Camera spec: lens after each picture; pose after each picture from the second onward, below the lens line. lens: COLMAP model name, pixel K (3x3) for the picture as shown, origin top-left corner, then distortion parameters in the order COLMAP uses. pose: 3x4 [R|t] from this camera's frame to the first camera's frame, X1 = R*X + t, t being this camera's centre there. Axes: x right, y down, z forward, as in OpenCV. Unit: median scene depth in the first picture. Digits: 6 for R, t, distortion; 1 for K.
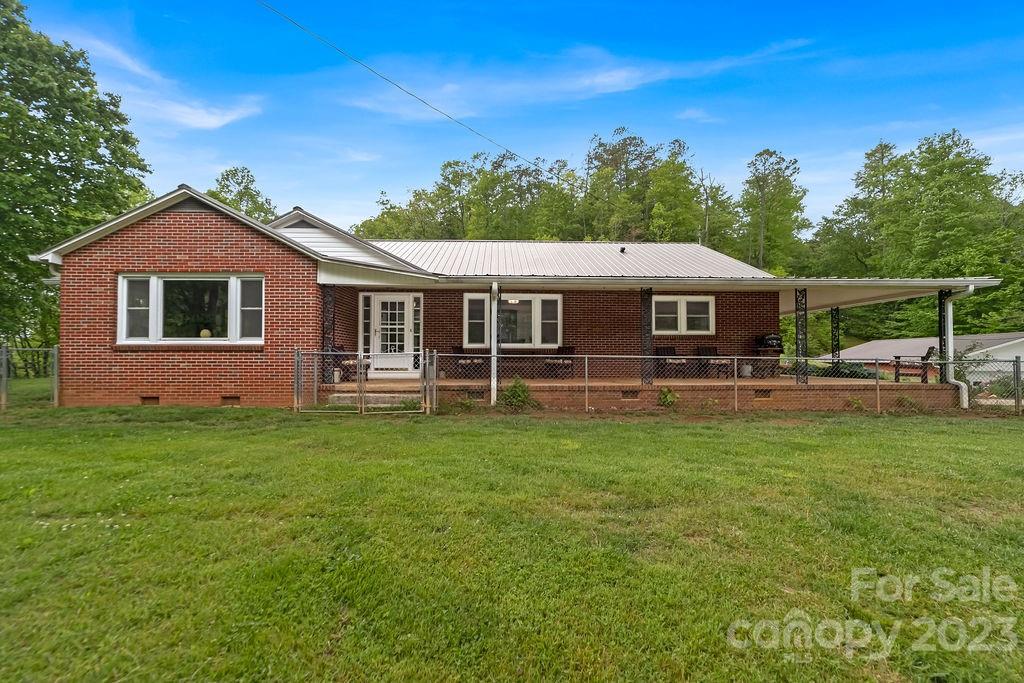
lens RADIAL K [[401.2, 0, 513.4], [0, 401.2, 344.7], [0, 0, 1]] dist [-0.012491, 0.006899]
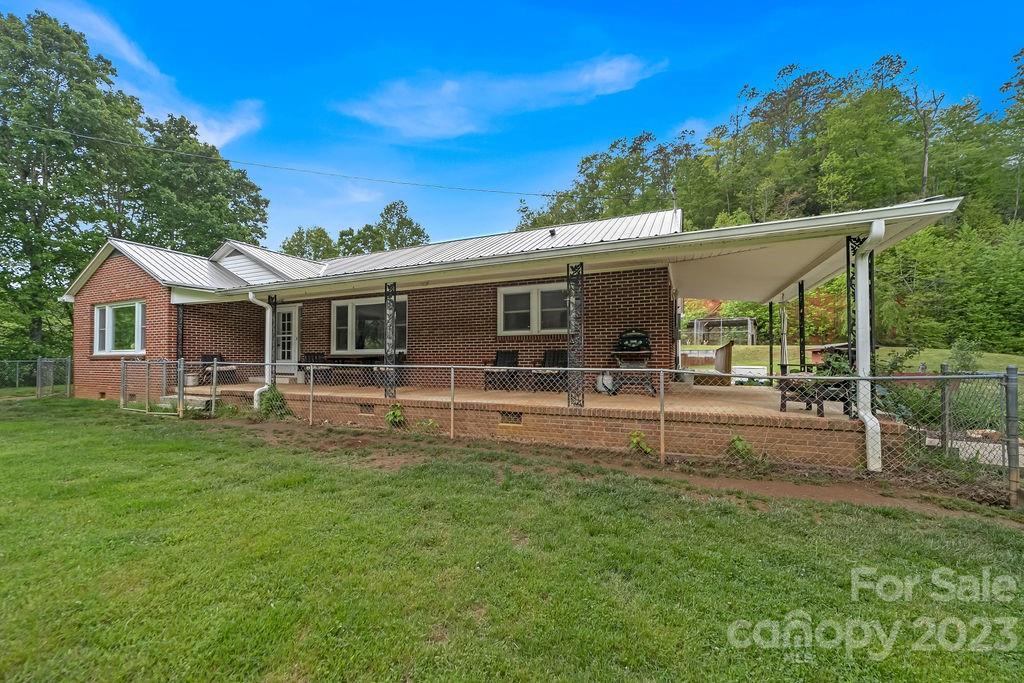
lens RADIAL K [[401.2, 0, 513.4], [0, 401.2, 344.7], [0, 0, 1]] dist [-0.012491, 0.006899]
pose [[0.899109, -0.018156, -0.437347, 0.744773], [0.019279, 0.999812, -0.001873, -0.005080], [0.437299, -0.006748, 0.899291, 0.280659]]
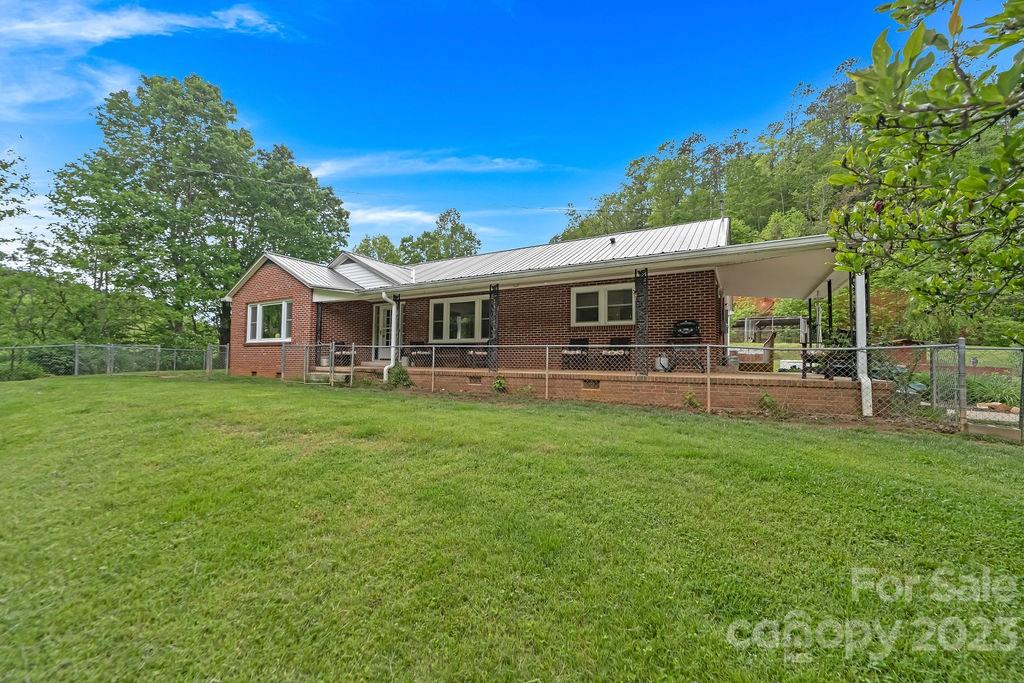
lens RADIAL K [[403.0, 0, 514.2], [0, 403.0, 339.9], [0, 0, 1]] dist [-0.009546, -0.000010]
pose [[0.848960, -0.019944, -0.528081, 0.771883], [0.010681, 0.999731, -0.020586, 0.027749], [0.528349, 0.011836, 0.848945, 0.064159]]
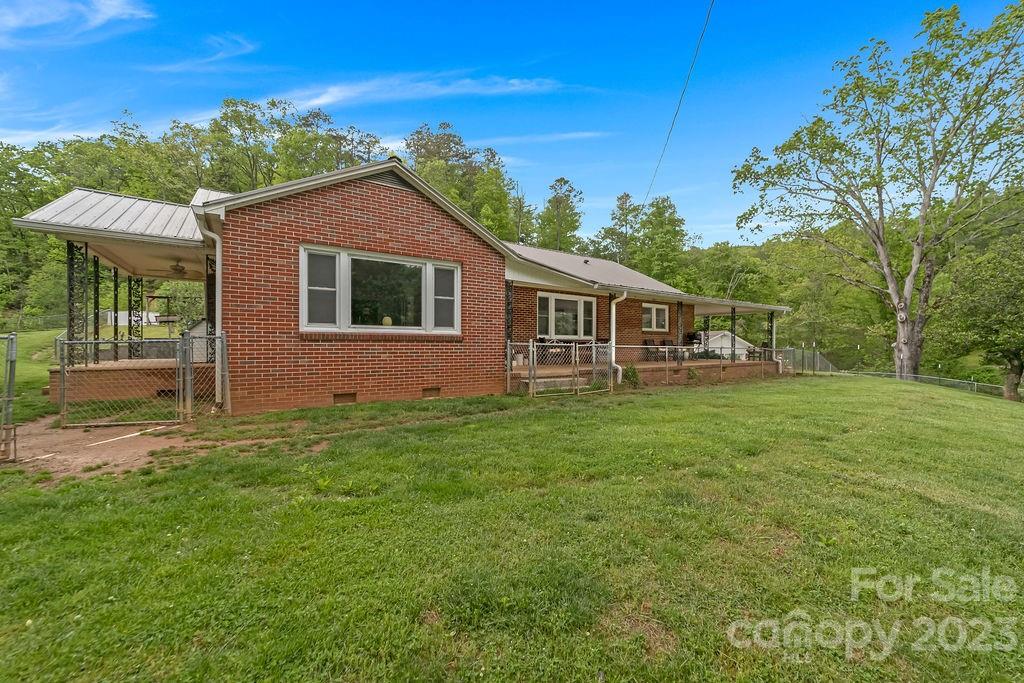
lens RADIAL K [[401.2, 0, 513.4], [0, 401.2, 344.7], [0, 0, 1]] dist [-0.012491, 0.006899]
pose [[0.839159, 0.004164, 0.543871, -0.808825], [-0.024460, 0.999248, 0.030090, -0.007168], [-0.543336, -0.038553, 0.838629, 0.060221]]
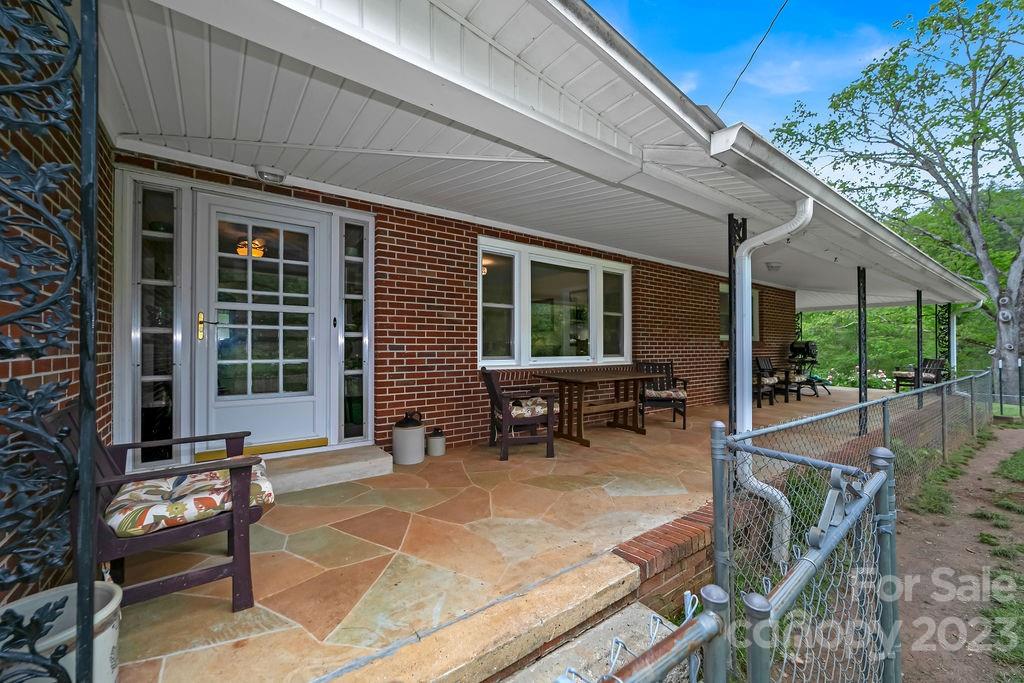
lens RADIAL K [[403.0, 0, 514.2], [0, 403.0, 339.9], [0, 0, 1]] dist [-0.009546, -0.000010]
pose [[0.833305, 0.009325, 0.552735, -0.315840], [-0.016318, 0.999837, 0.007734, -0.025793], [-0.552573, -0.015464, 0.833321, 0.636913]]
